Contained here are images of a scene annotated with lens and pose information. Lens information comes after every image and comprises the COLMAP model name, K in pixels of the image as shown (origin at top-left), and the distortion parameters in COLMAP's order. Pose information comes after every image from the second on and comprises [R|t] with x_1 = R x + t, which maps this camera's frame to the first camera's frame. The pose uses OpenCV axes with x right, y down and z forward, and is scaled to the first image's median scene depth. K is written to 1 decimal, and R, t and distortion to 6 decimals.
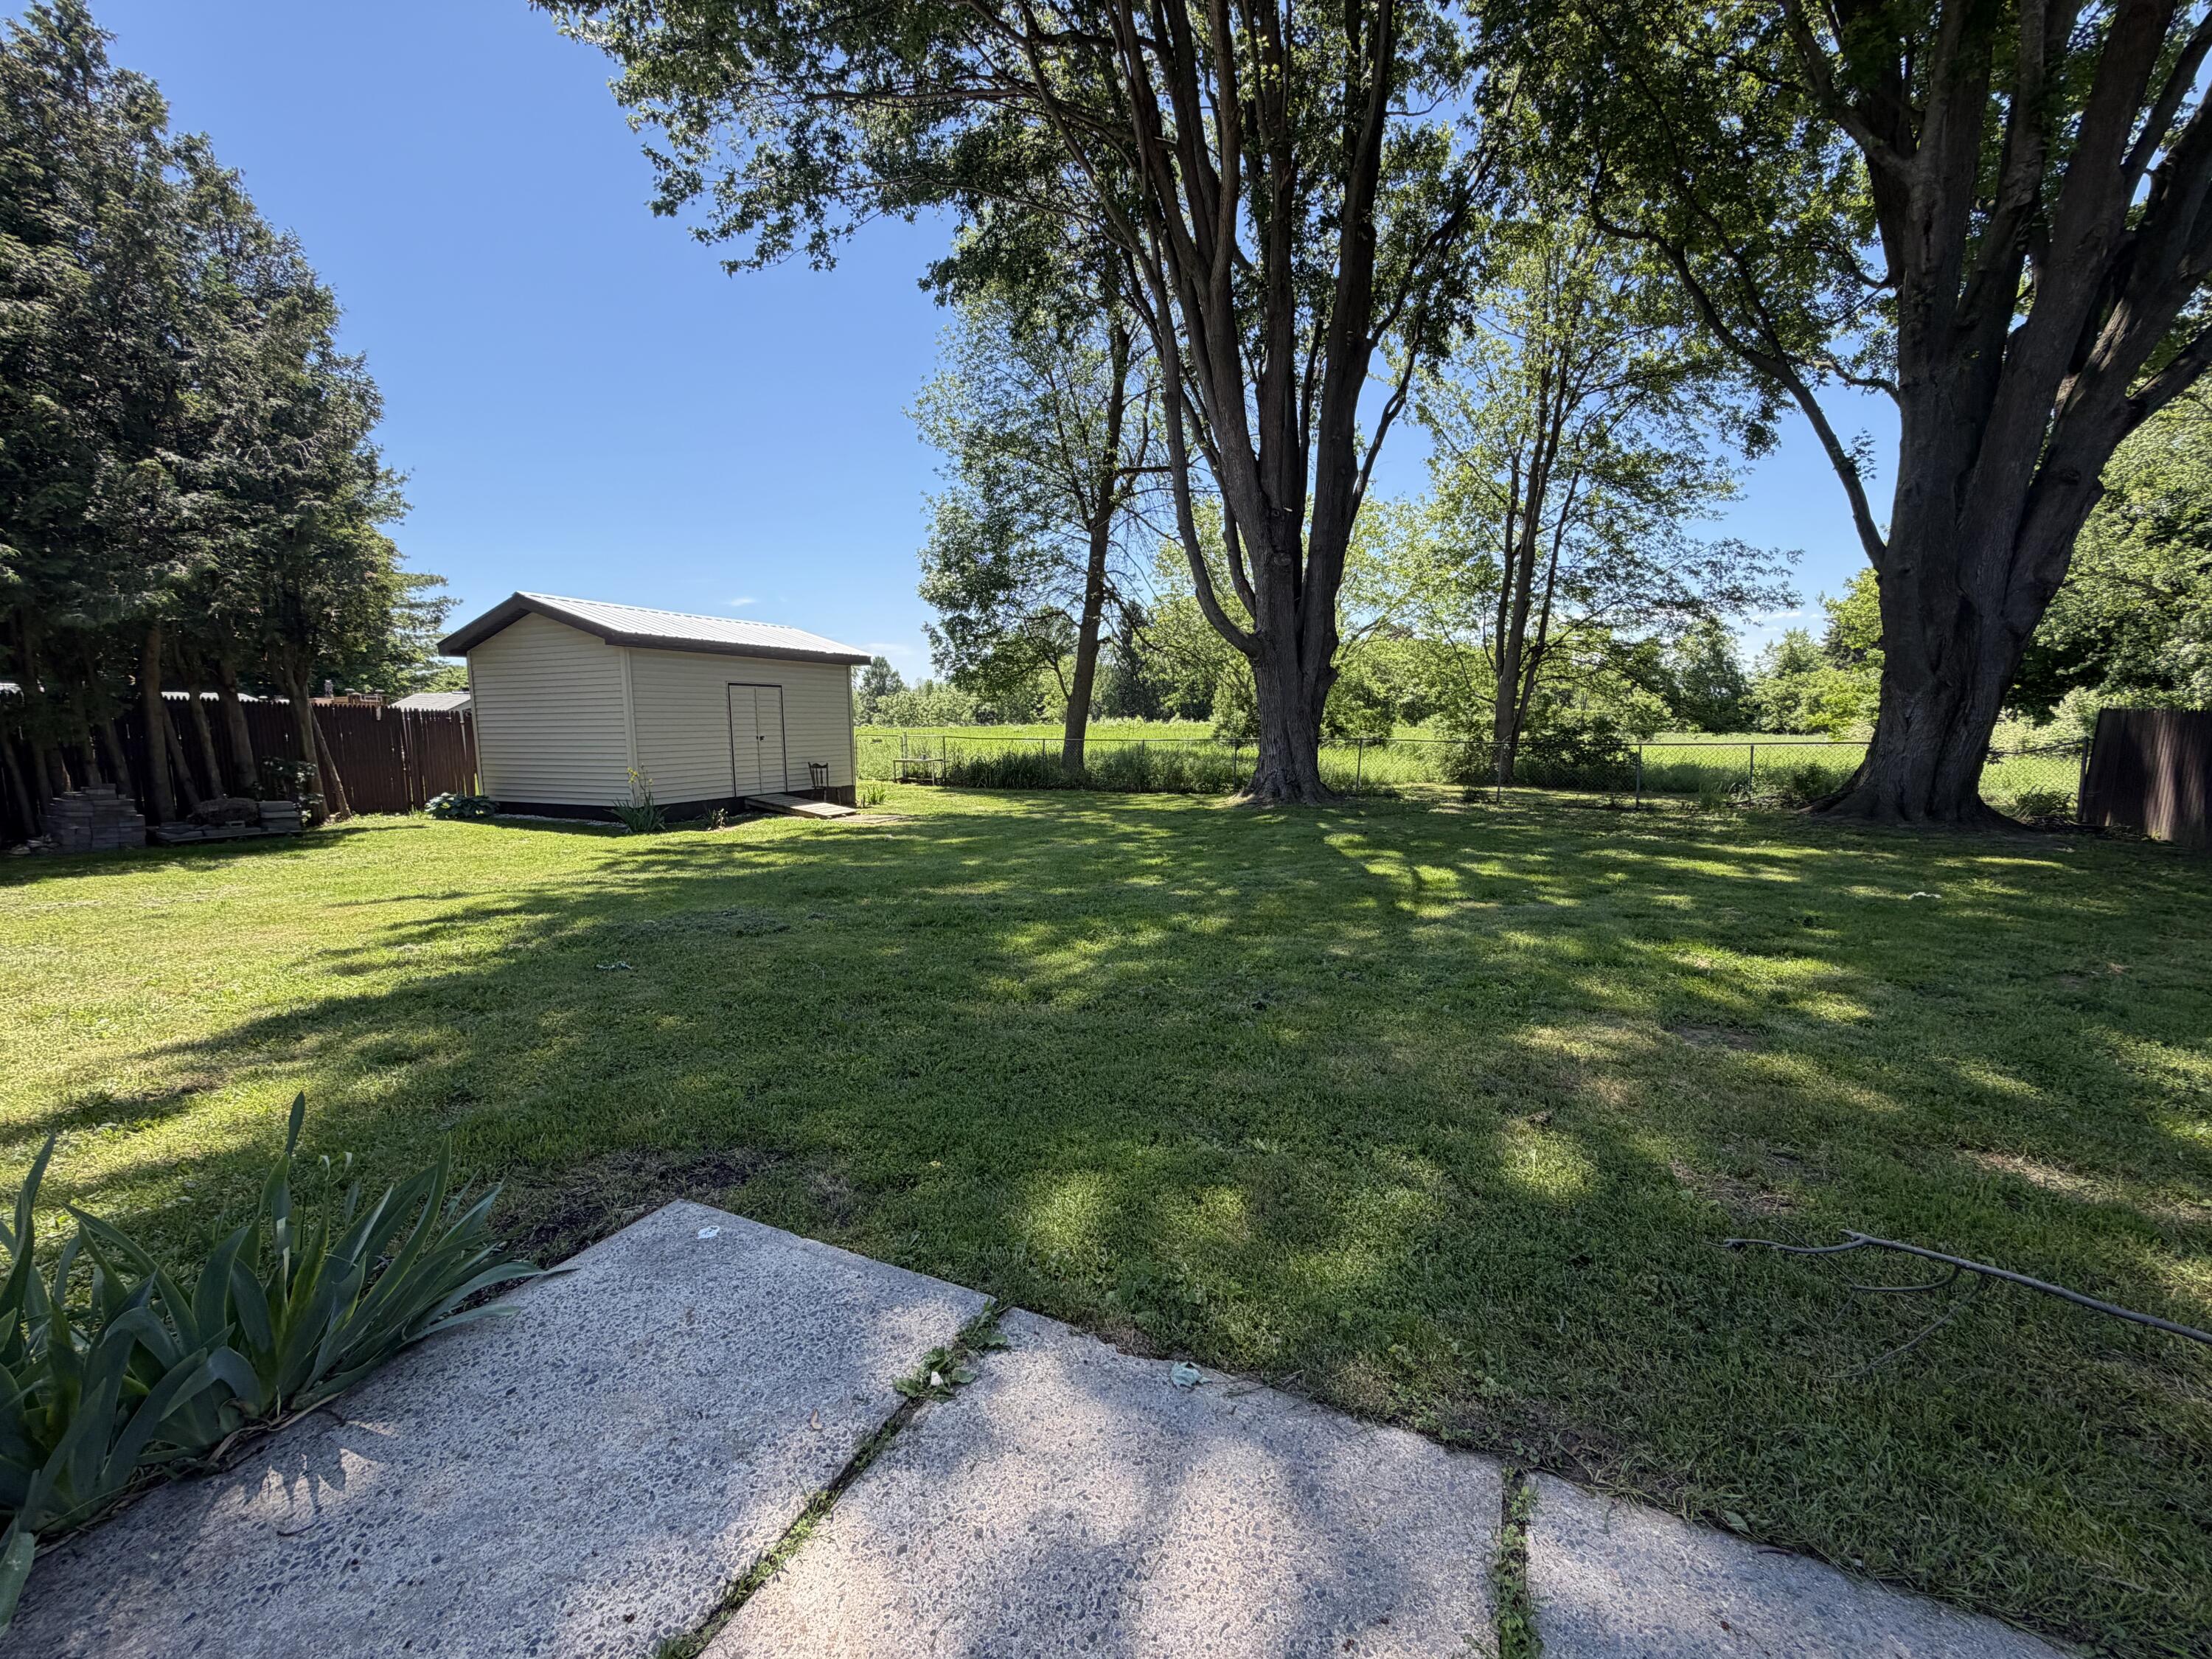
lens RADIAL K [[878.1, 0, 1096.2], [0, 878.1, 833.1], [0, 0, 1]] dist [-0.001299, 0.000062]
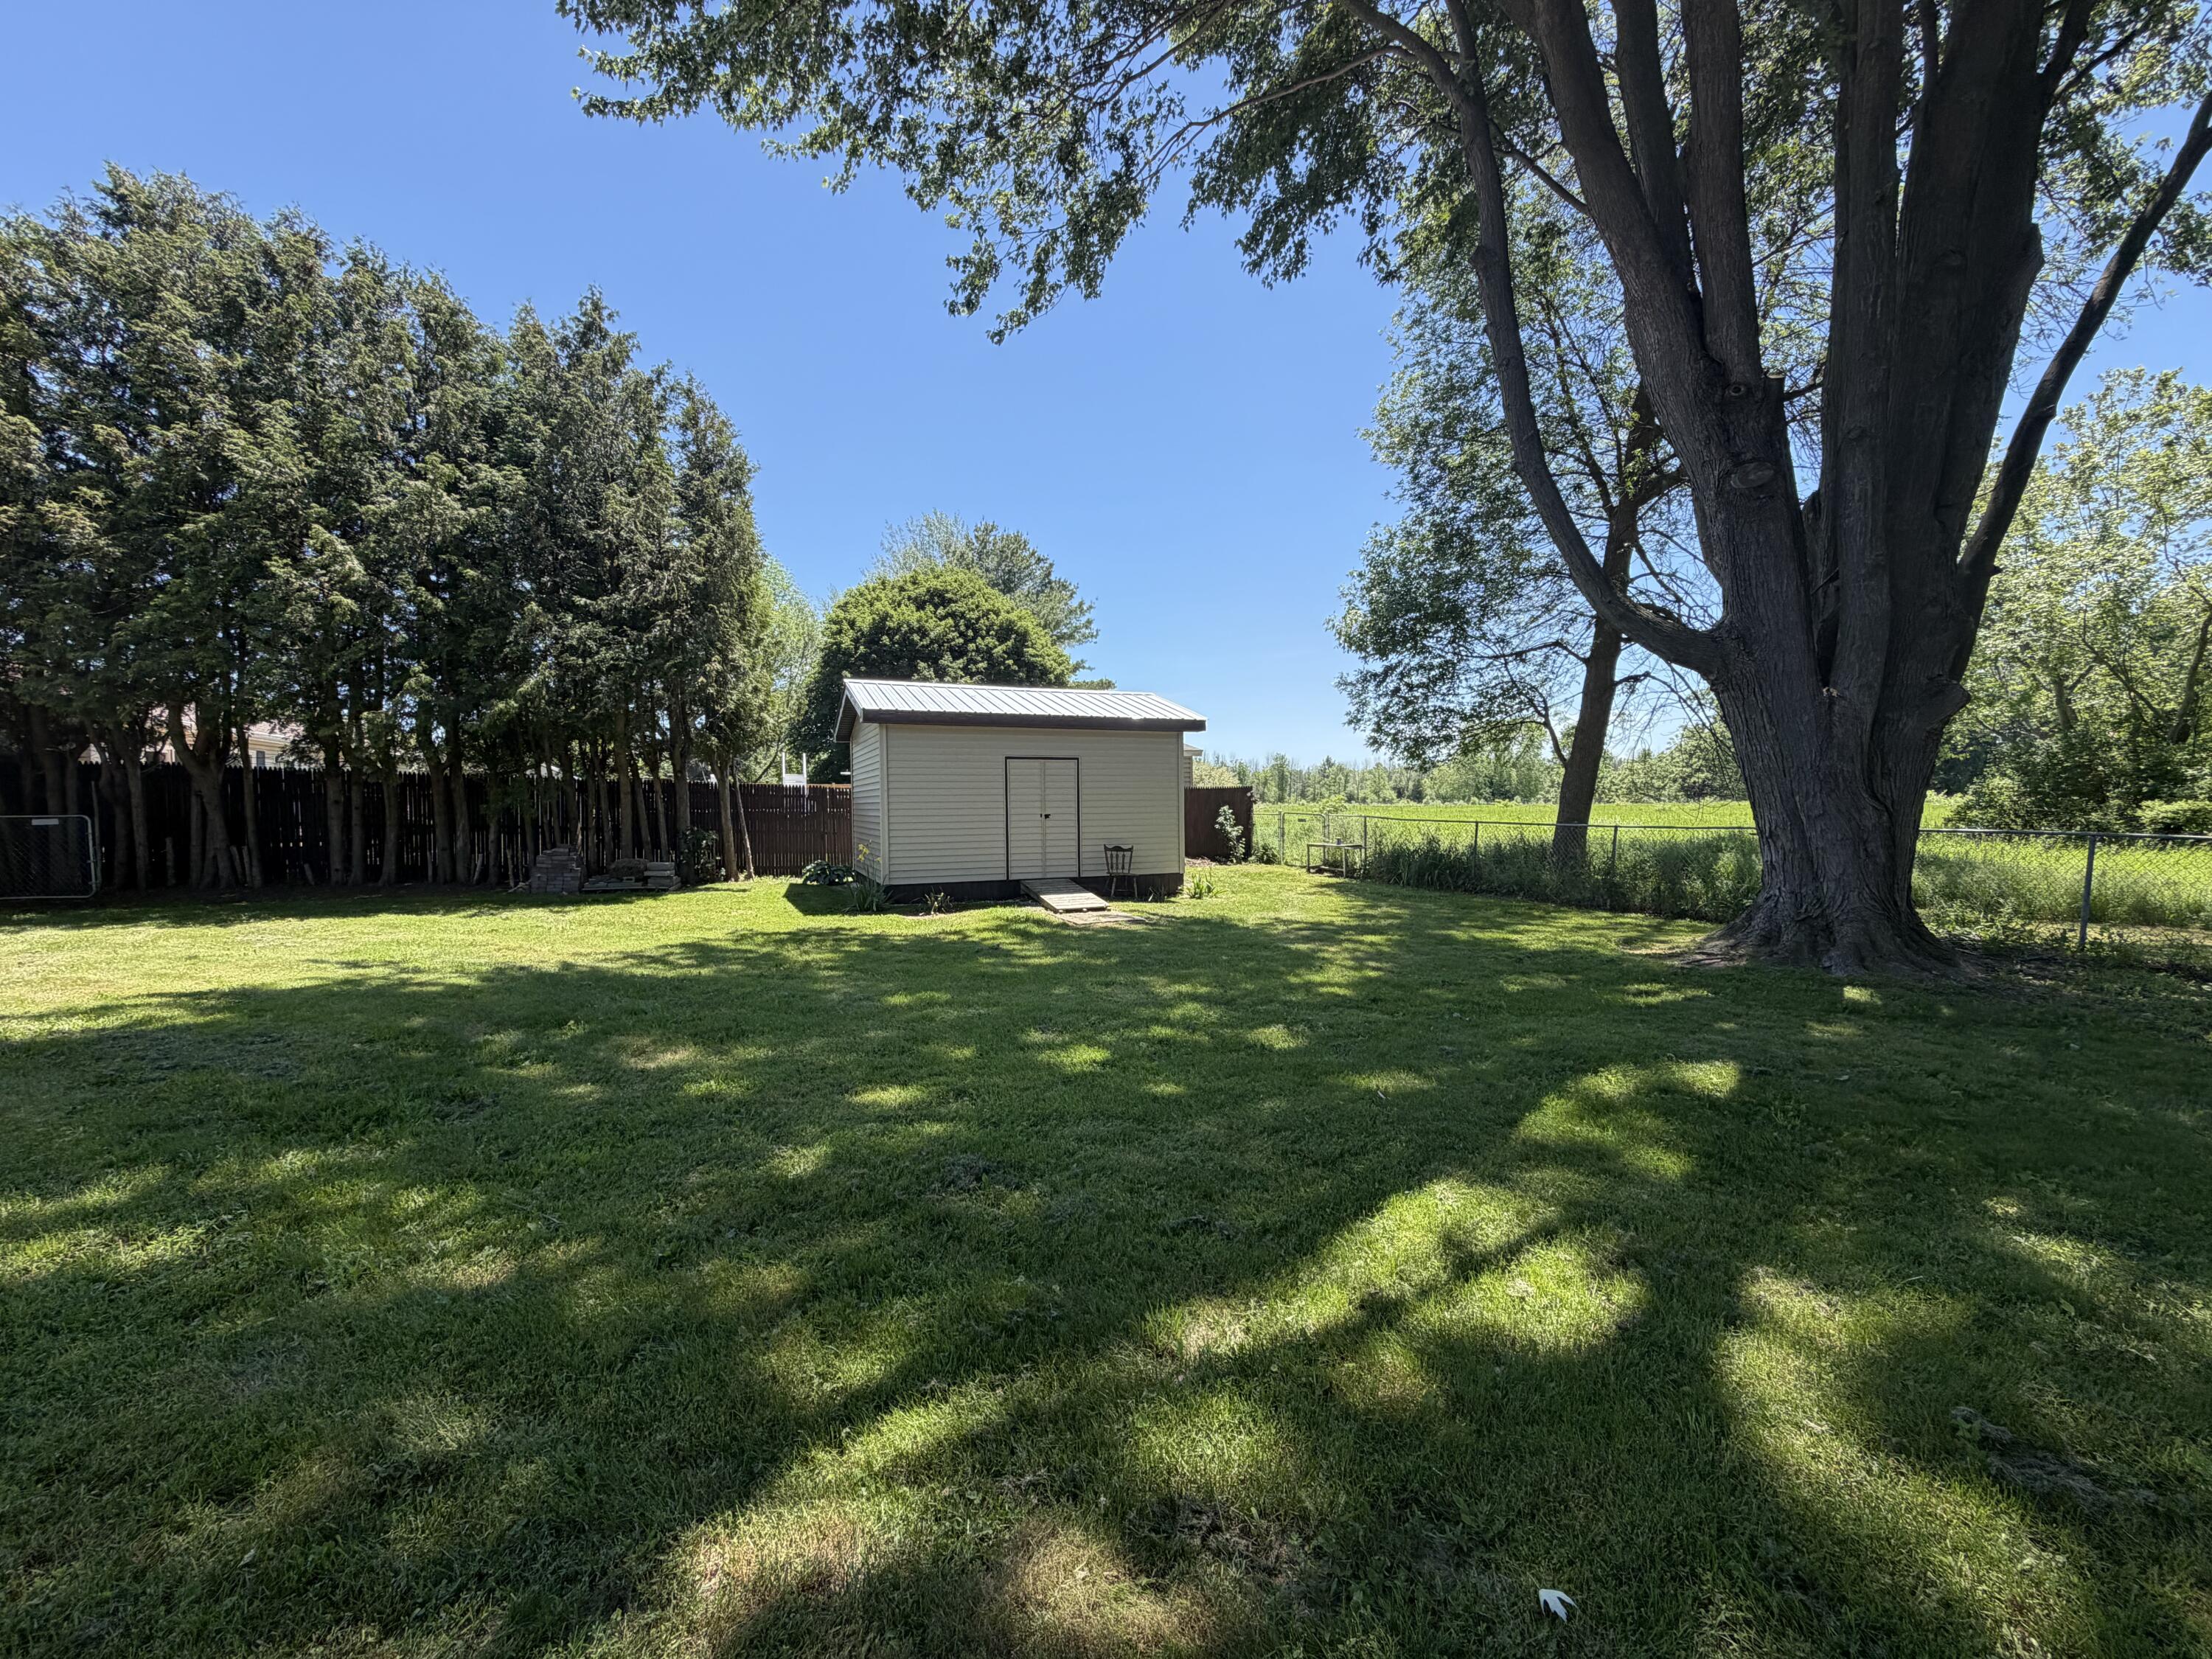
lens RADIAL K [[895.6, 0, 1050.8], [0, 895.6, 838.3], [0, 0, 1]] dist [0.000816, 0.000138]
pose [[0.727448, 0.031746, -0.685428, 0.182425], [-0.086844, 0.995156, -0.046077, -0.031537], [0.680645, 0.093044, 0.726681, 0.244176]]
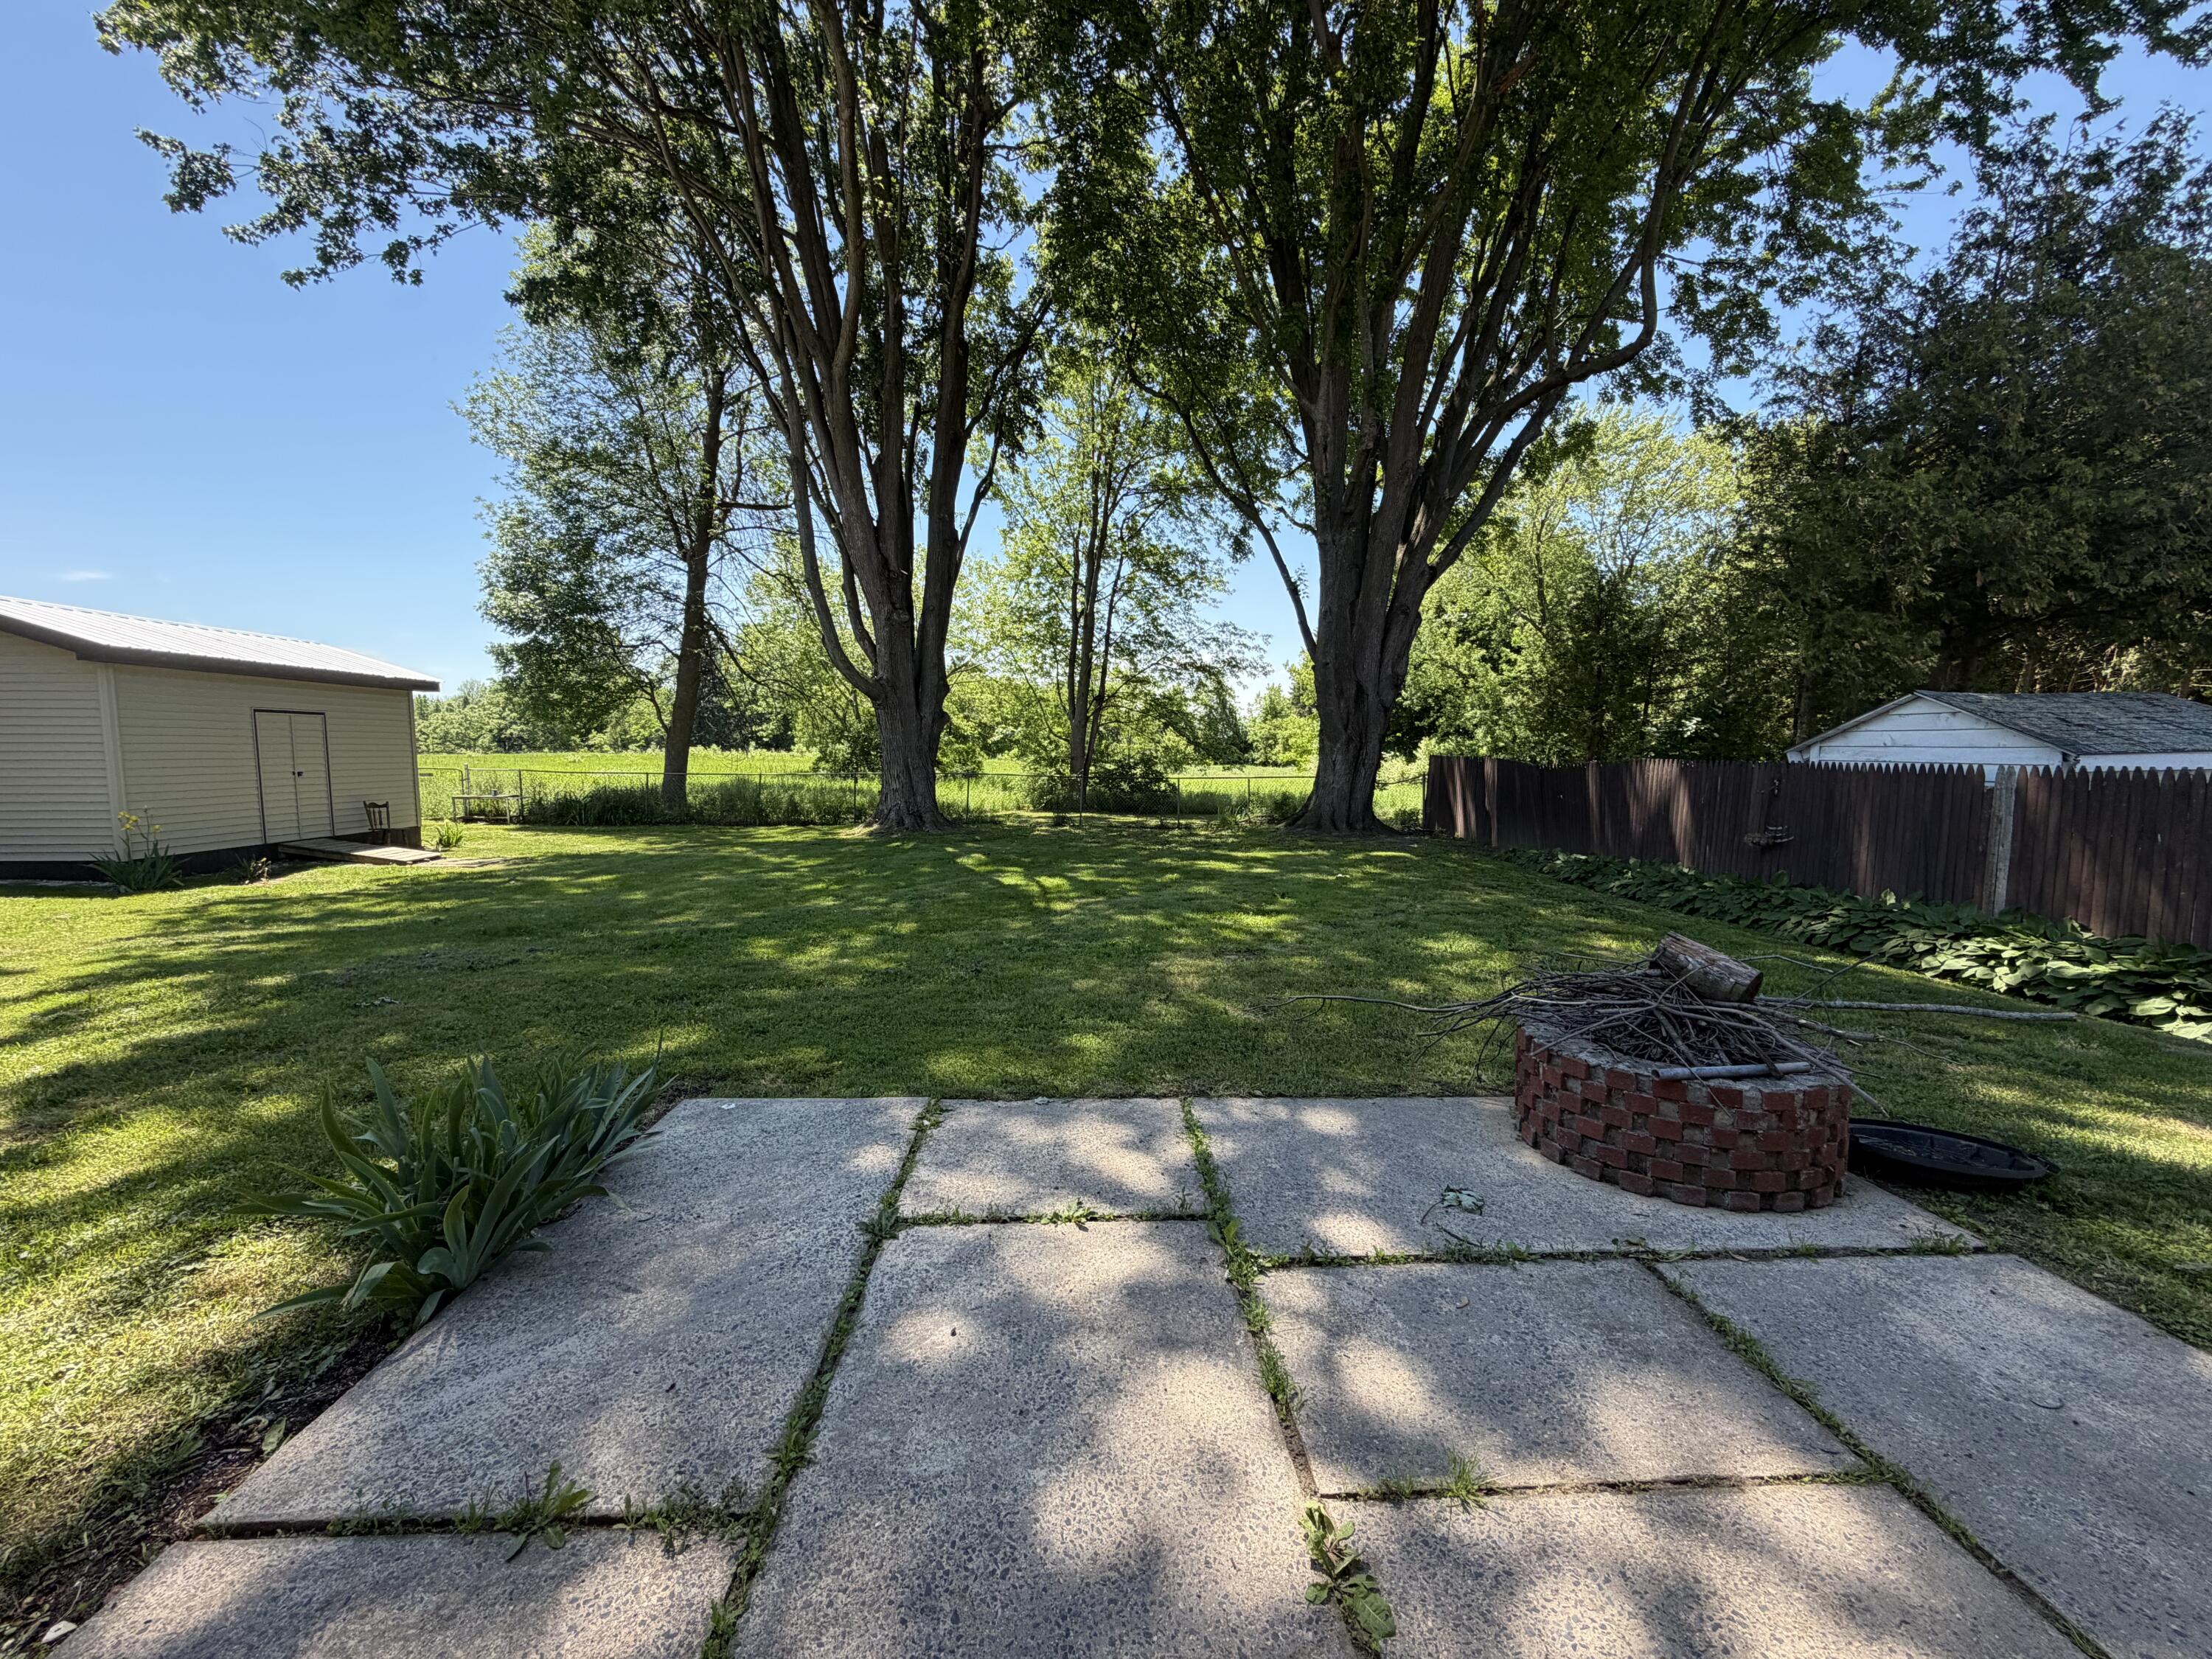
lens RADIAL K [[878.1, 0, 1096.2], [0, 878.1, 833.1], [0, 0, 1]] dist [-0.001299, 0.000062]
pose [[0.892467, -0.031240, 0.450030, -0.055437], [0.046282, 0.998676, -0.022458, 0.002930], [-0.448733, 0.040871, 0.892731, -0.074723]]
